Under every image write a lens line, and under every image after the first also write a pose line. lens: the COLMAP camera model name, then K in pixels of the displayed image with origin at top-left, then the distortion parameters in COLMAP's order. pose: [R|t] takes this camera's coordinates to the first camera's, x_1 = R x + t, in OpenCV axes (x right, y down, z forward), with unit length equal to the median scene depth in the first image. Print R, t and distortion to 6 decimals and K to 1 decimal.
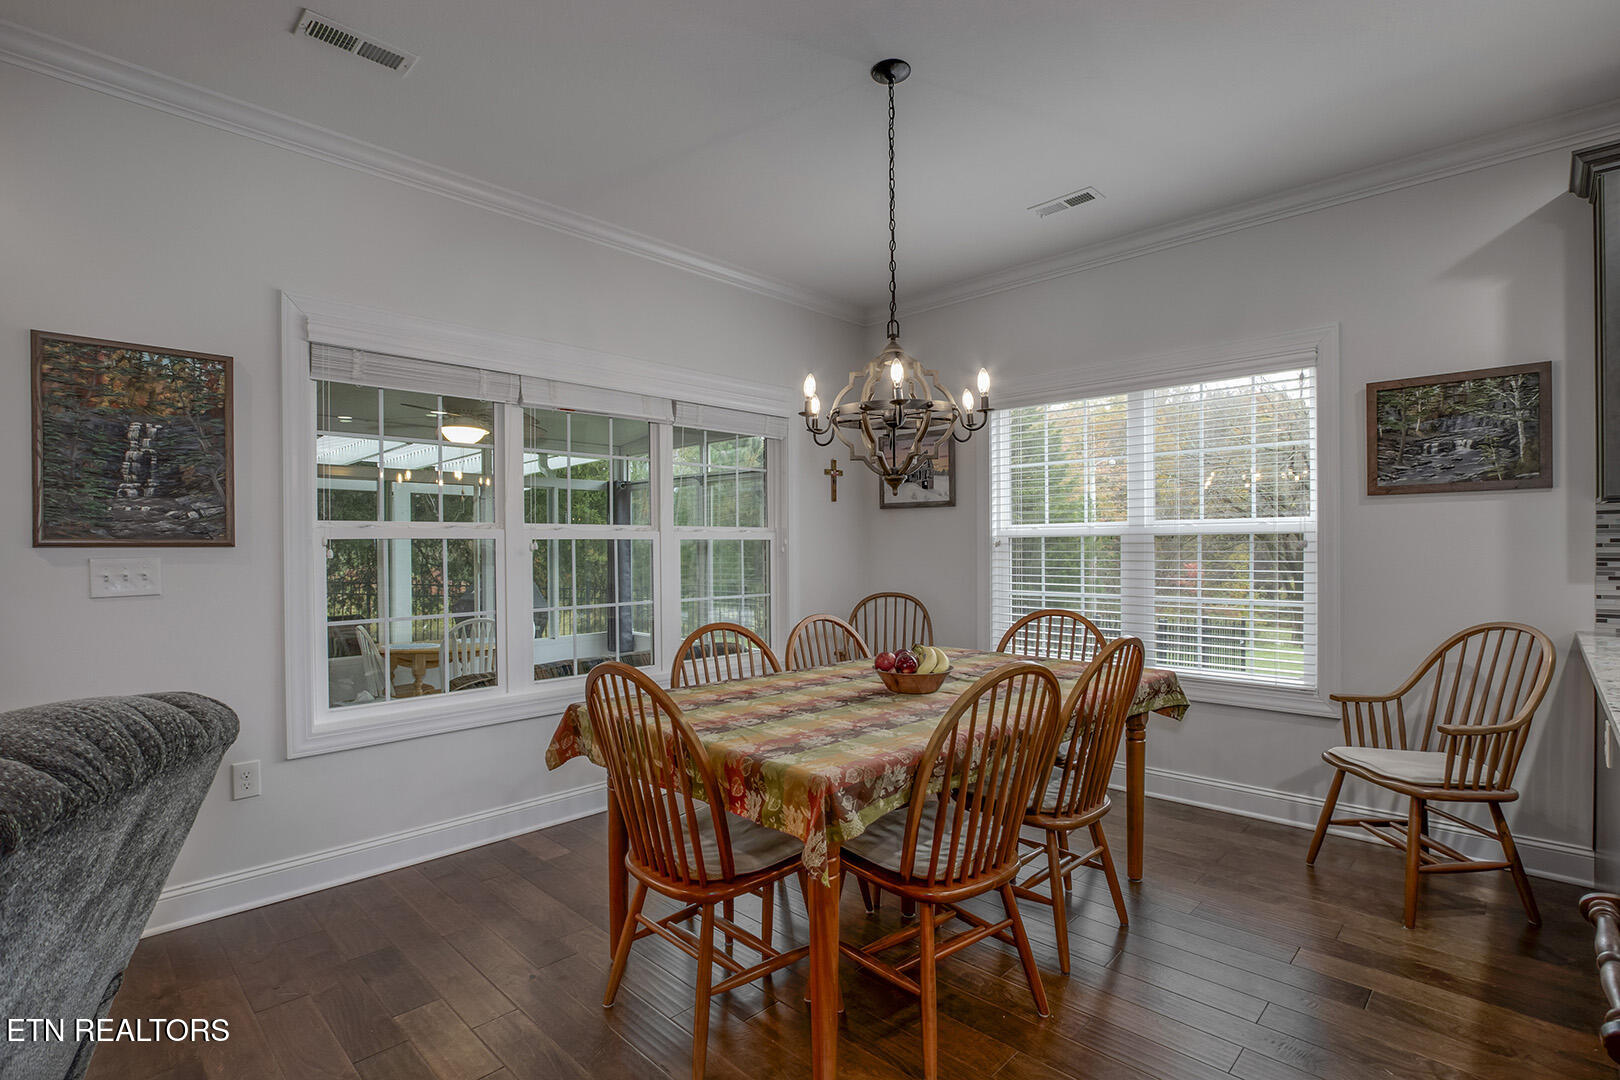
lens RADIAL K [[764.3, 0, 811.7], [0, 764.3, 551.8], [0, 0, 1]] dist [-0.024763, 0.004046]
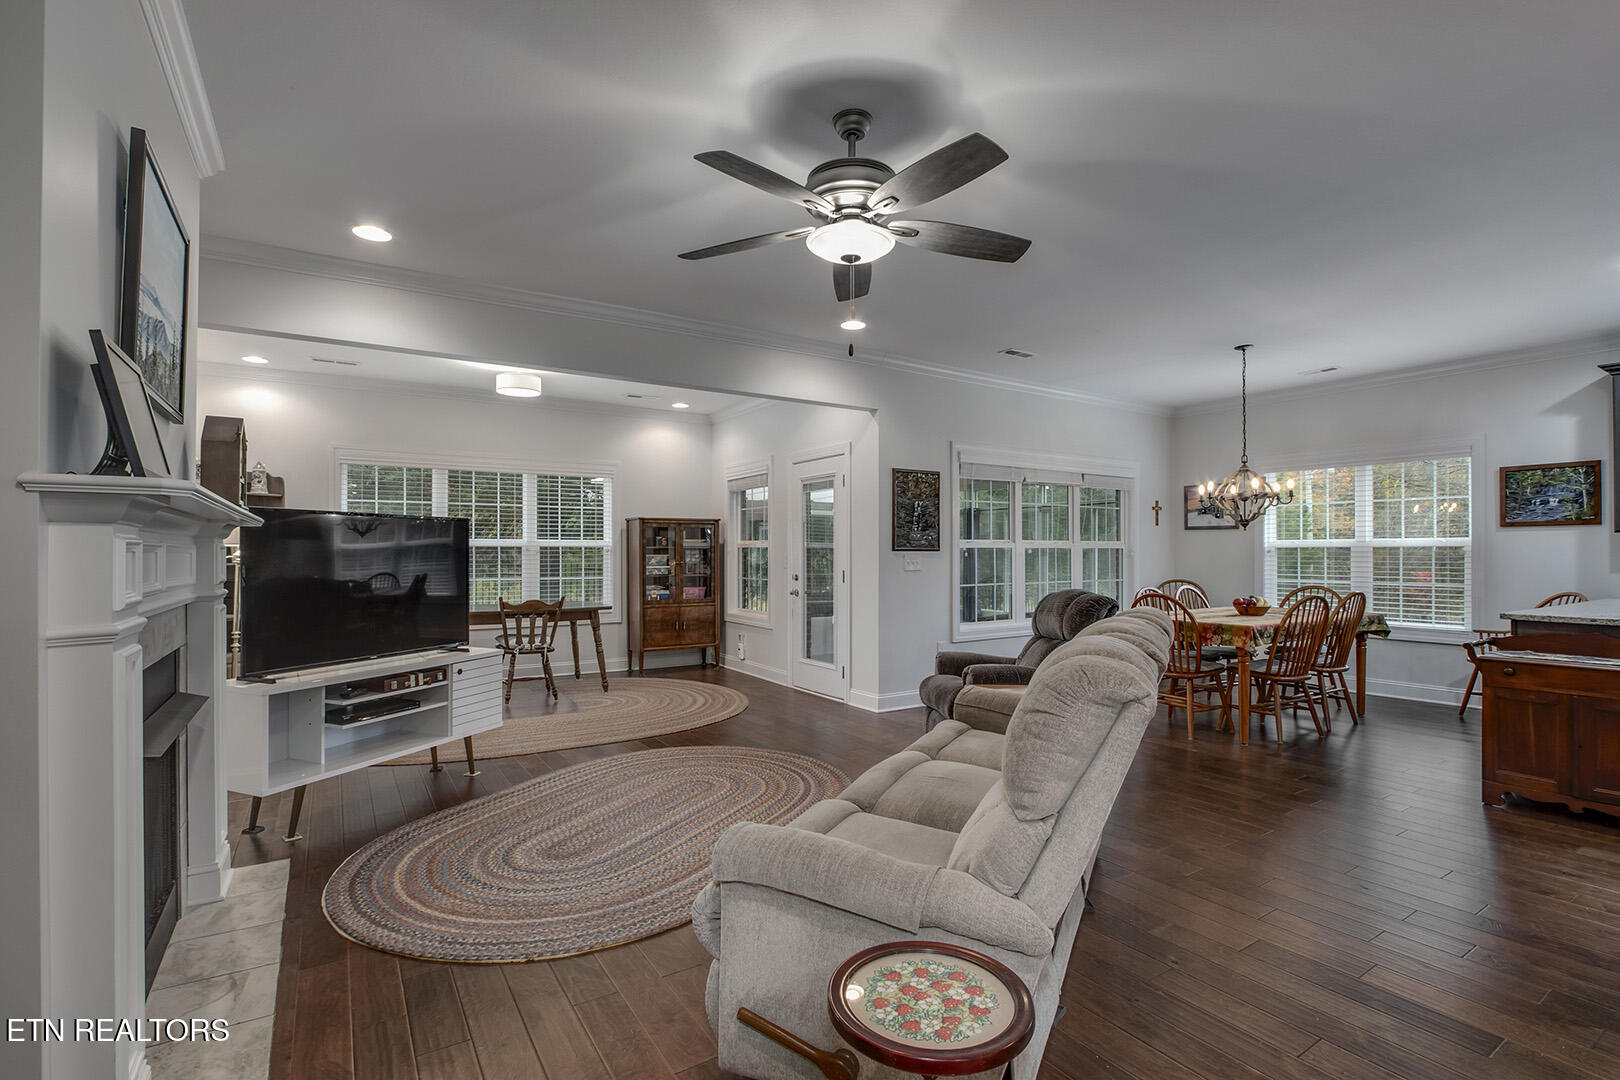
lens RADIAL K [[751.8, 0, 812.2], [0, 751.8, 551.7], [0, 0, 1]] dist [-0.026329, 0.004618]
pose [[0.973612, 0.005576, -0.228140, -0.558430], [-0.007363, 0.999949, -0.006984, 0.013762], [0.228089, 0.008479, 0.973603, -1.283008]]
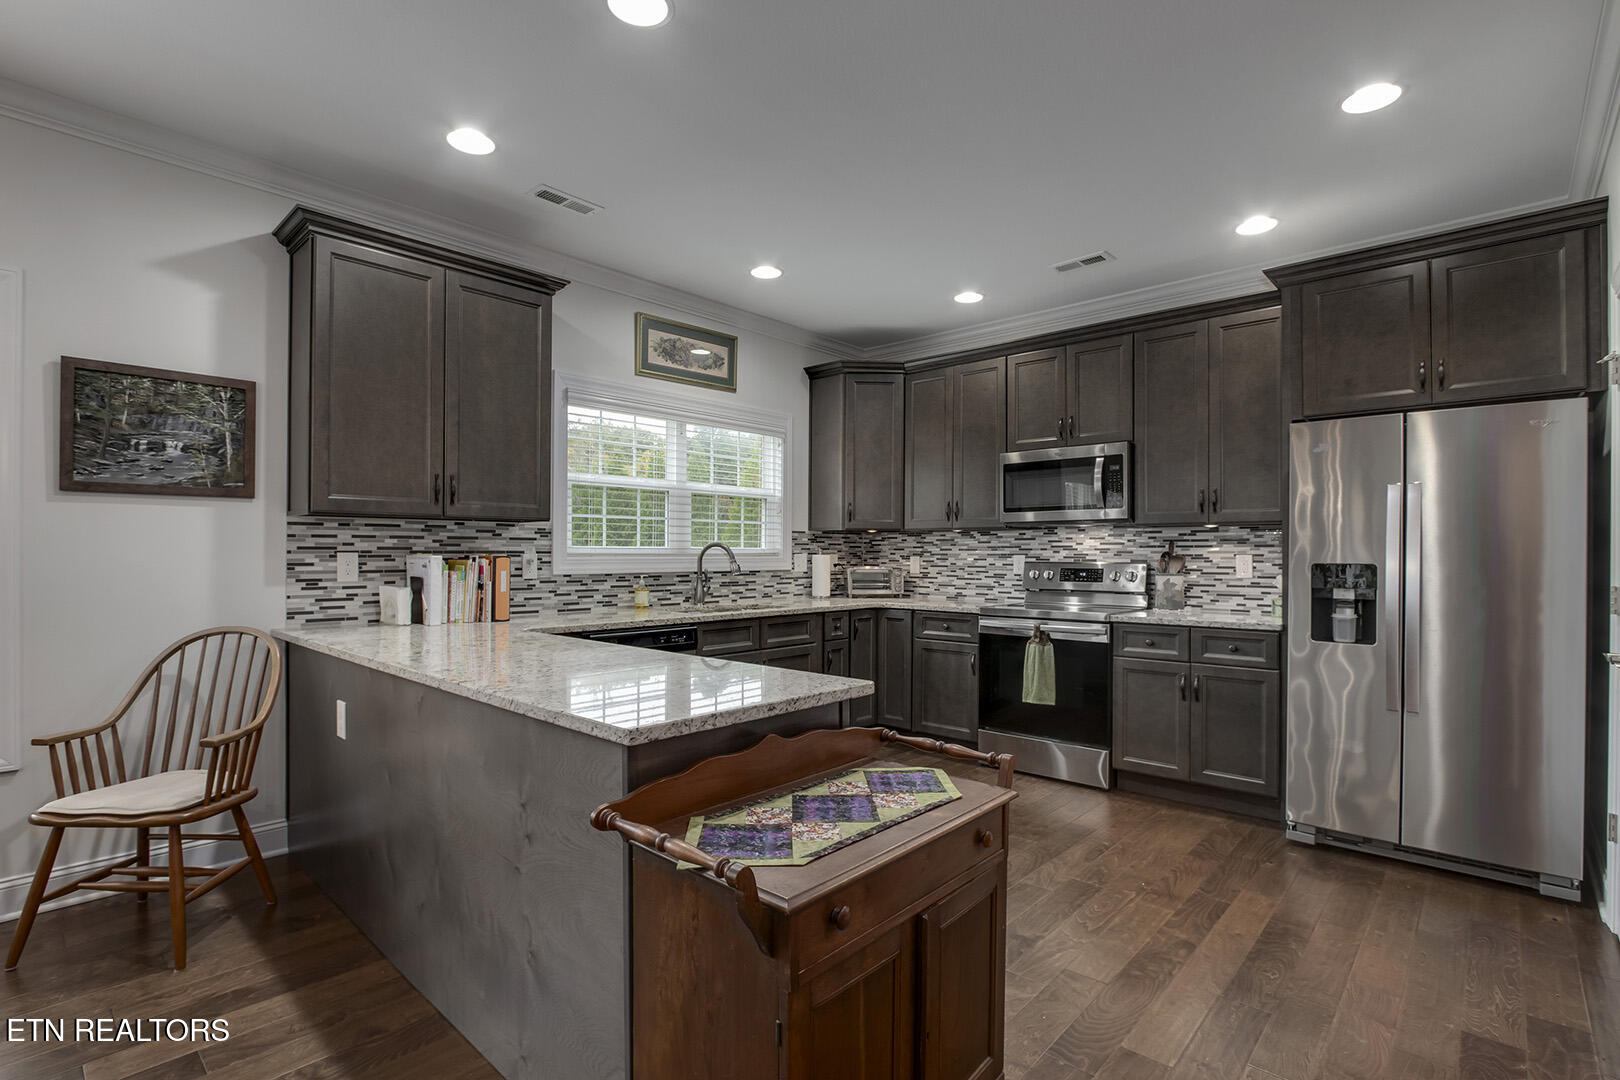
lens RADIAL K [[764.3, 0, 811.7], [0, 764.3, 551.8], [0, 0, 1]] dist [-0.024763, 0.004046]
pose [[-0.028231, 0.006895, 0.999578, -0.119336], [0.001836, 0.999975, -0.006846, 0.000292], [-0.999600, 0.001642, -0.028243, 0.215317]]
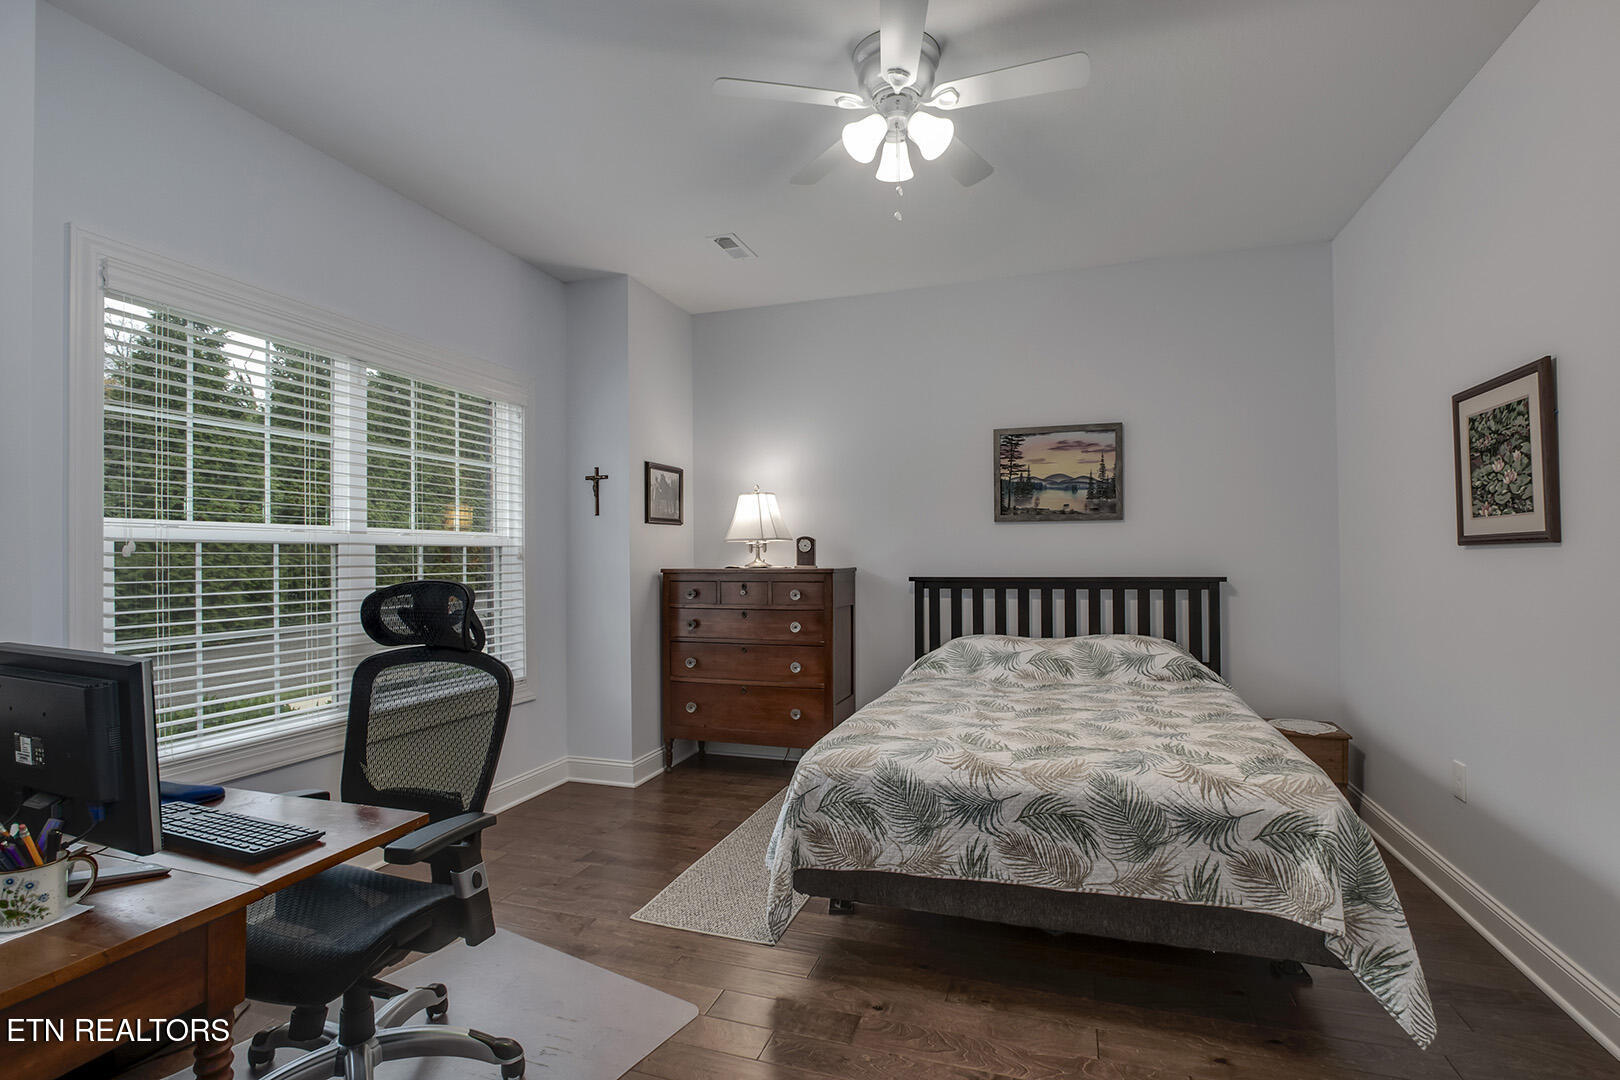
lens RADIAL K [[764.3, 0, 811.7], [0, 764.3, 551.8], [0, 0, 1]] dist [-0.024763, 0.004046]
pose [[-0.436604, 0.009180, 0.899607, -0.701460], [0.010547, 0.999931, -0.005085, -0.006173], [-0.899592, 0.007268, -0.436671, 1.296733]]
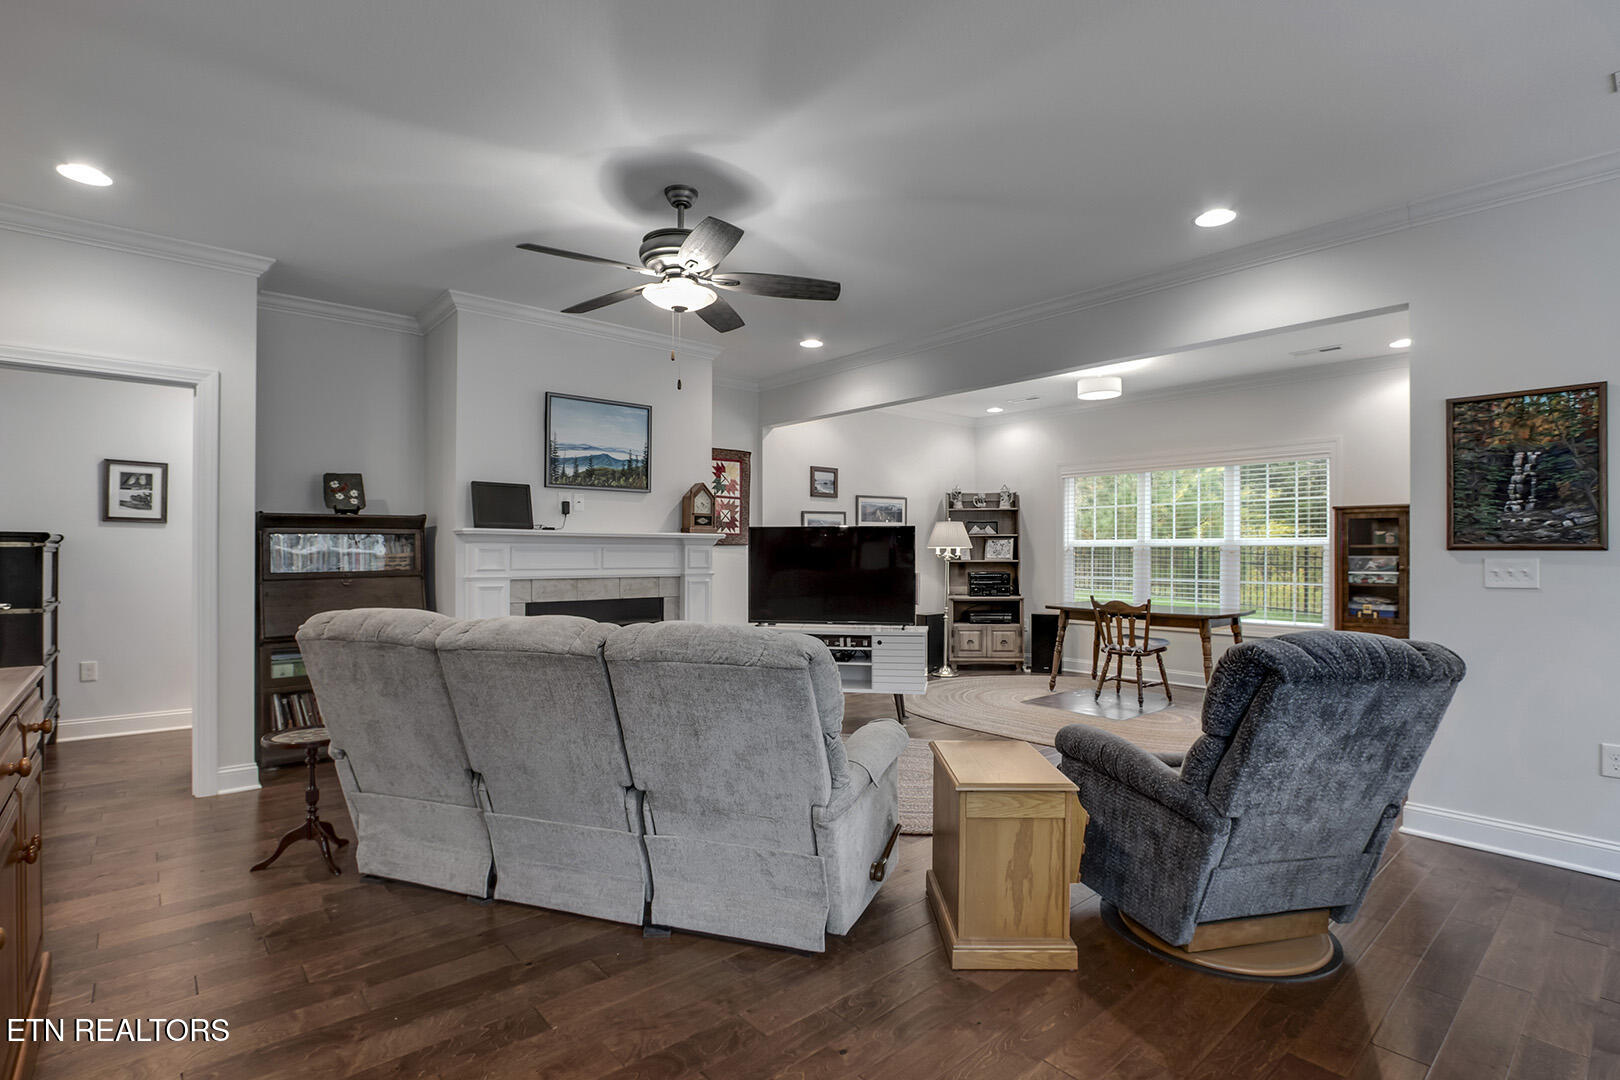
lens RADIAL K [[770.6, 0, 812.3], [0, 770.6, 550.6], [0, 0, 1]] dist [-0.032742, 0.008734]
pose [[-0.083252, 0.003551, -0.996522, 0.402791], [-0.007638, 0.999962, 0.004201, -0.001466], [0.996499, 0.007961, -0.083221, -0.077590]]
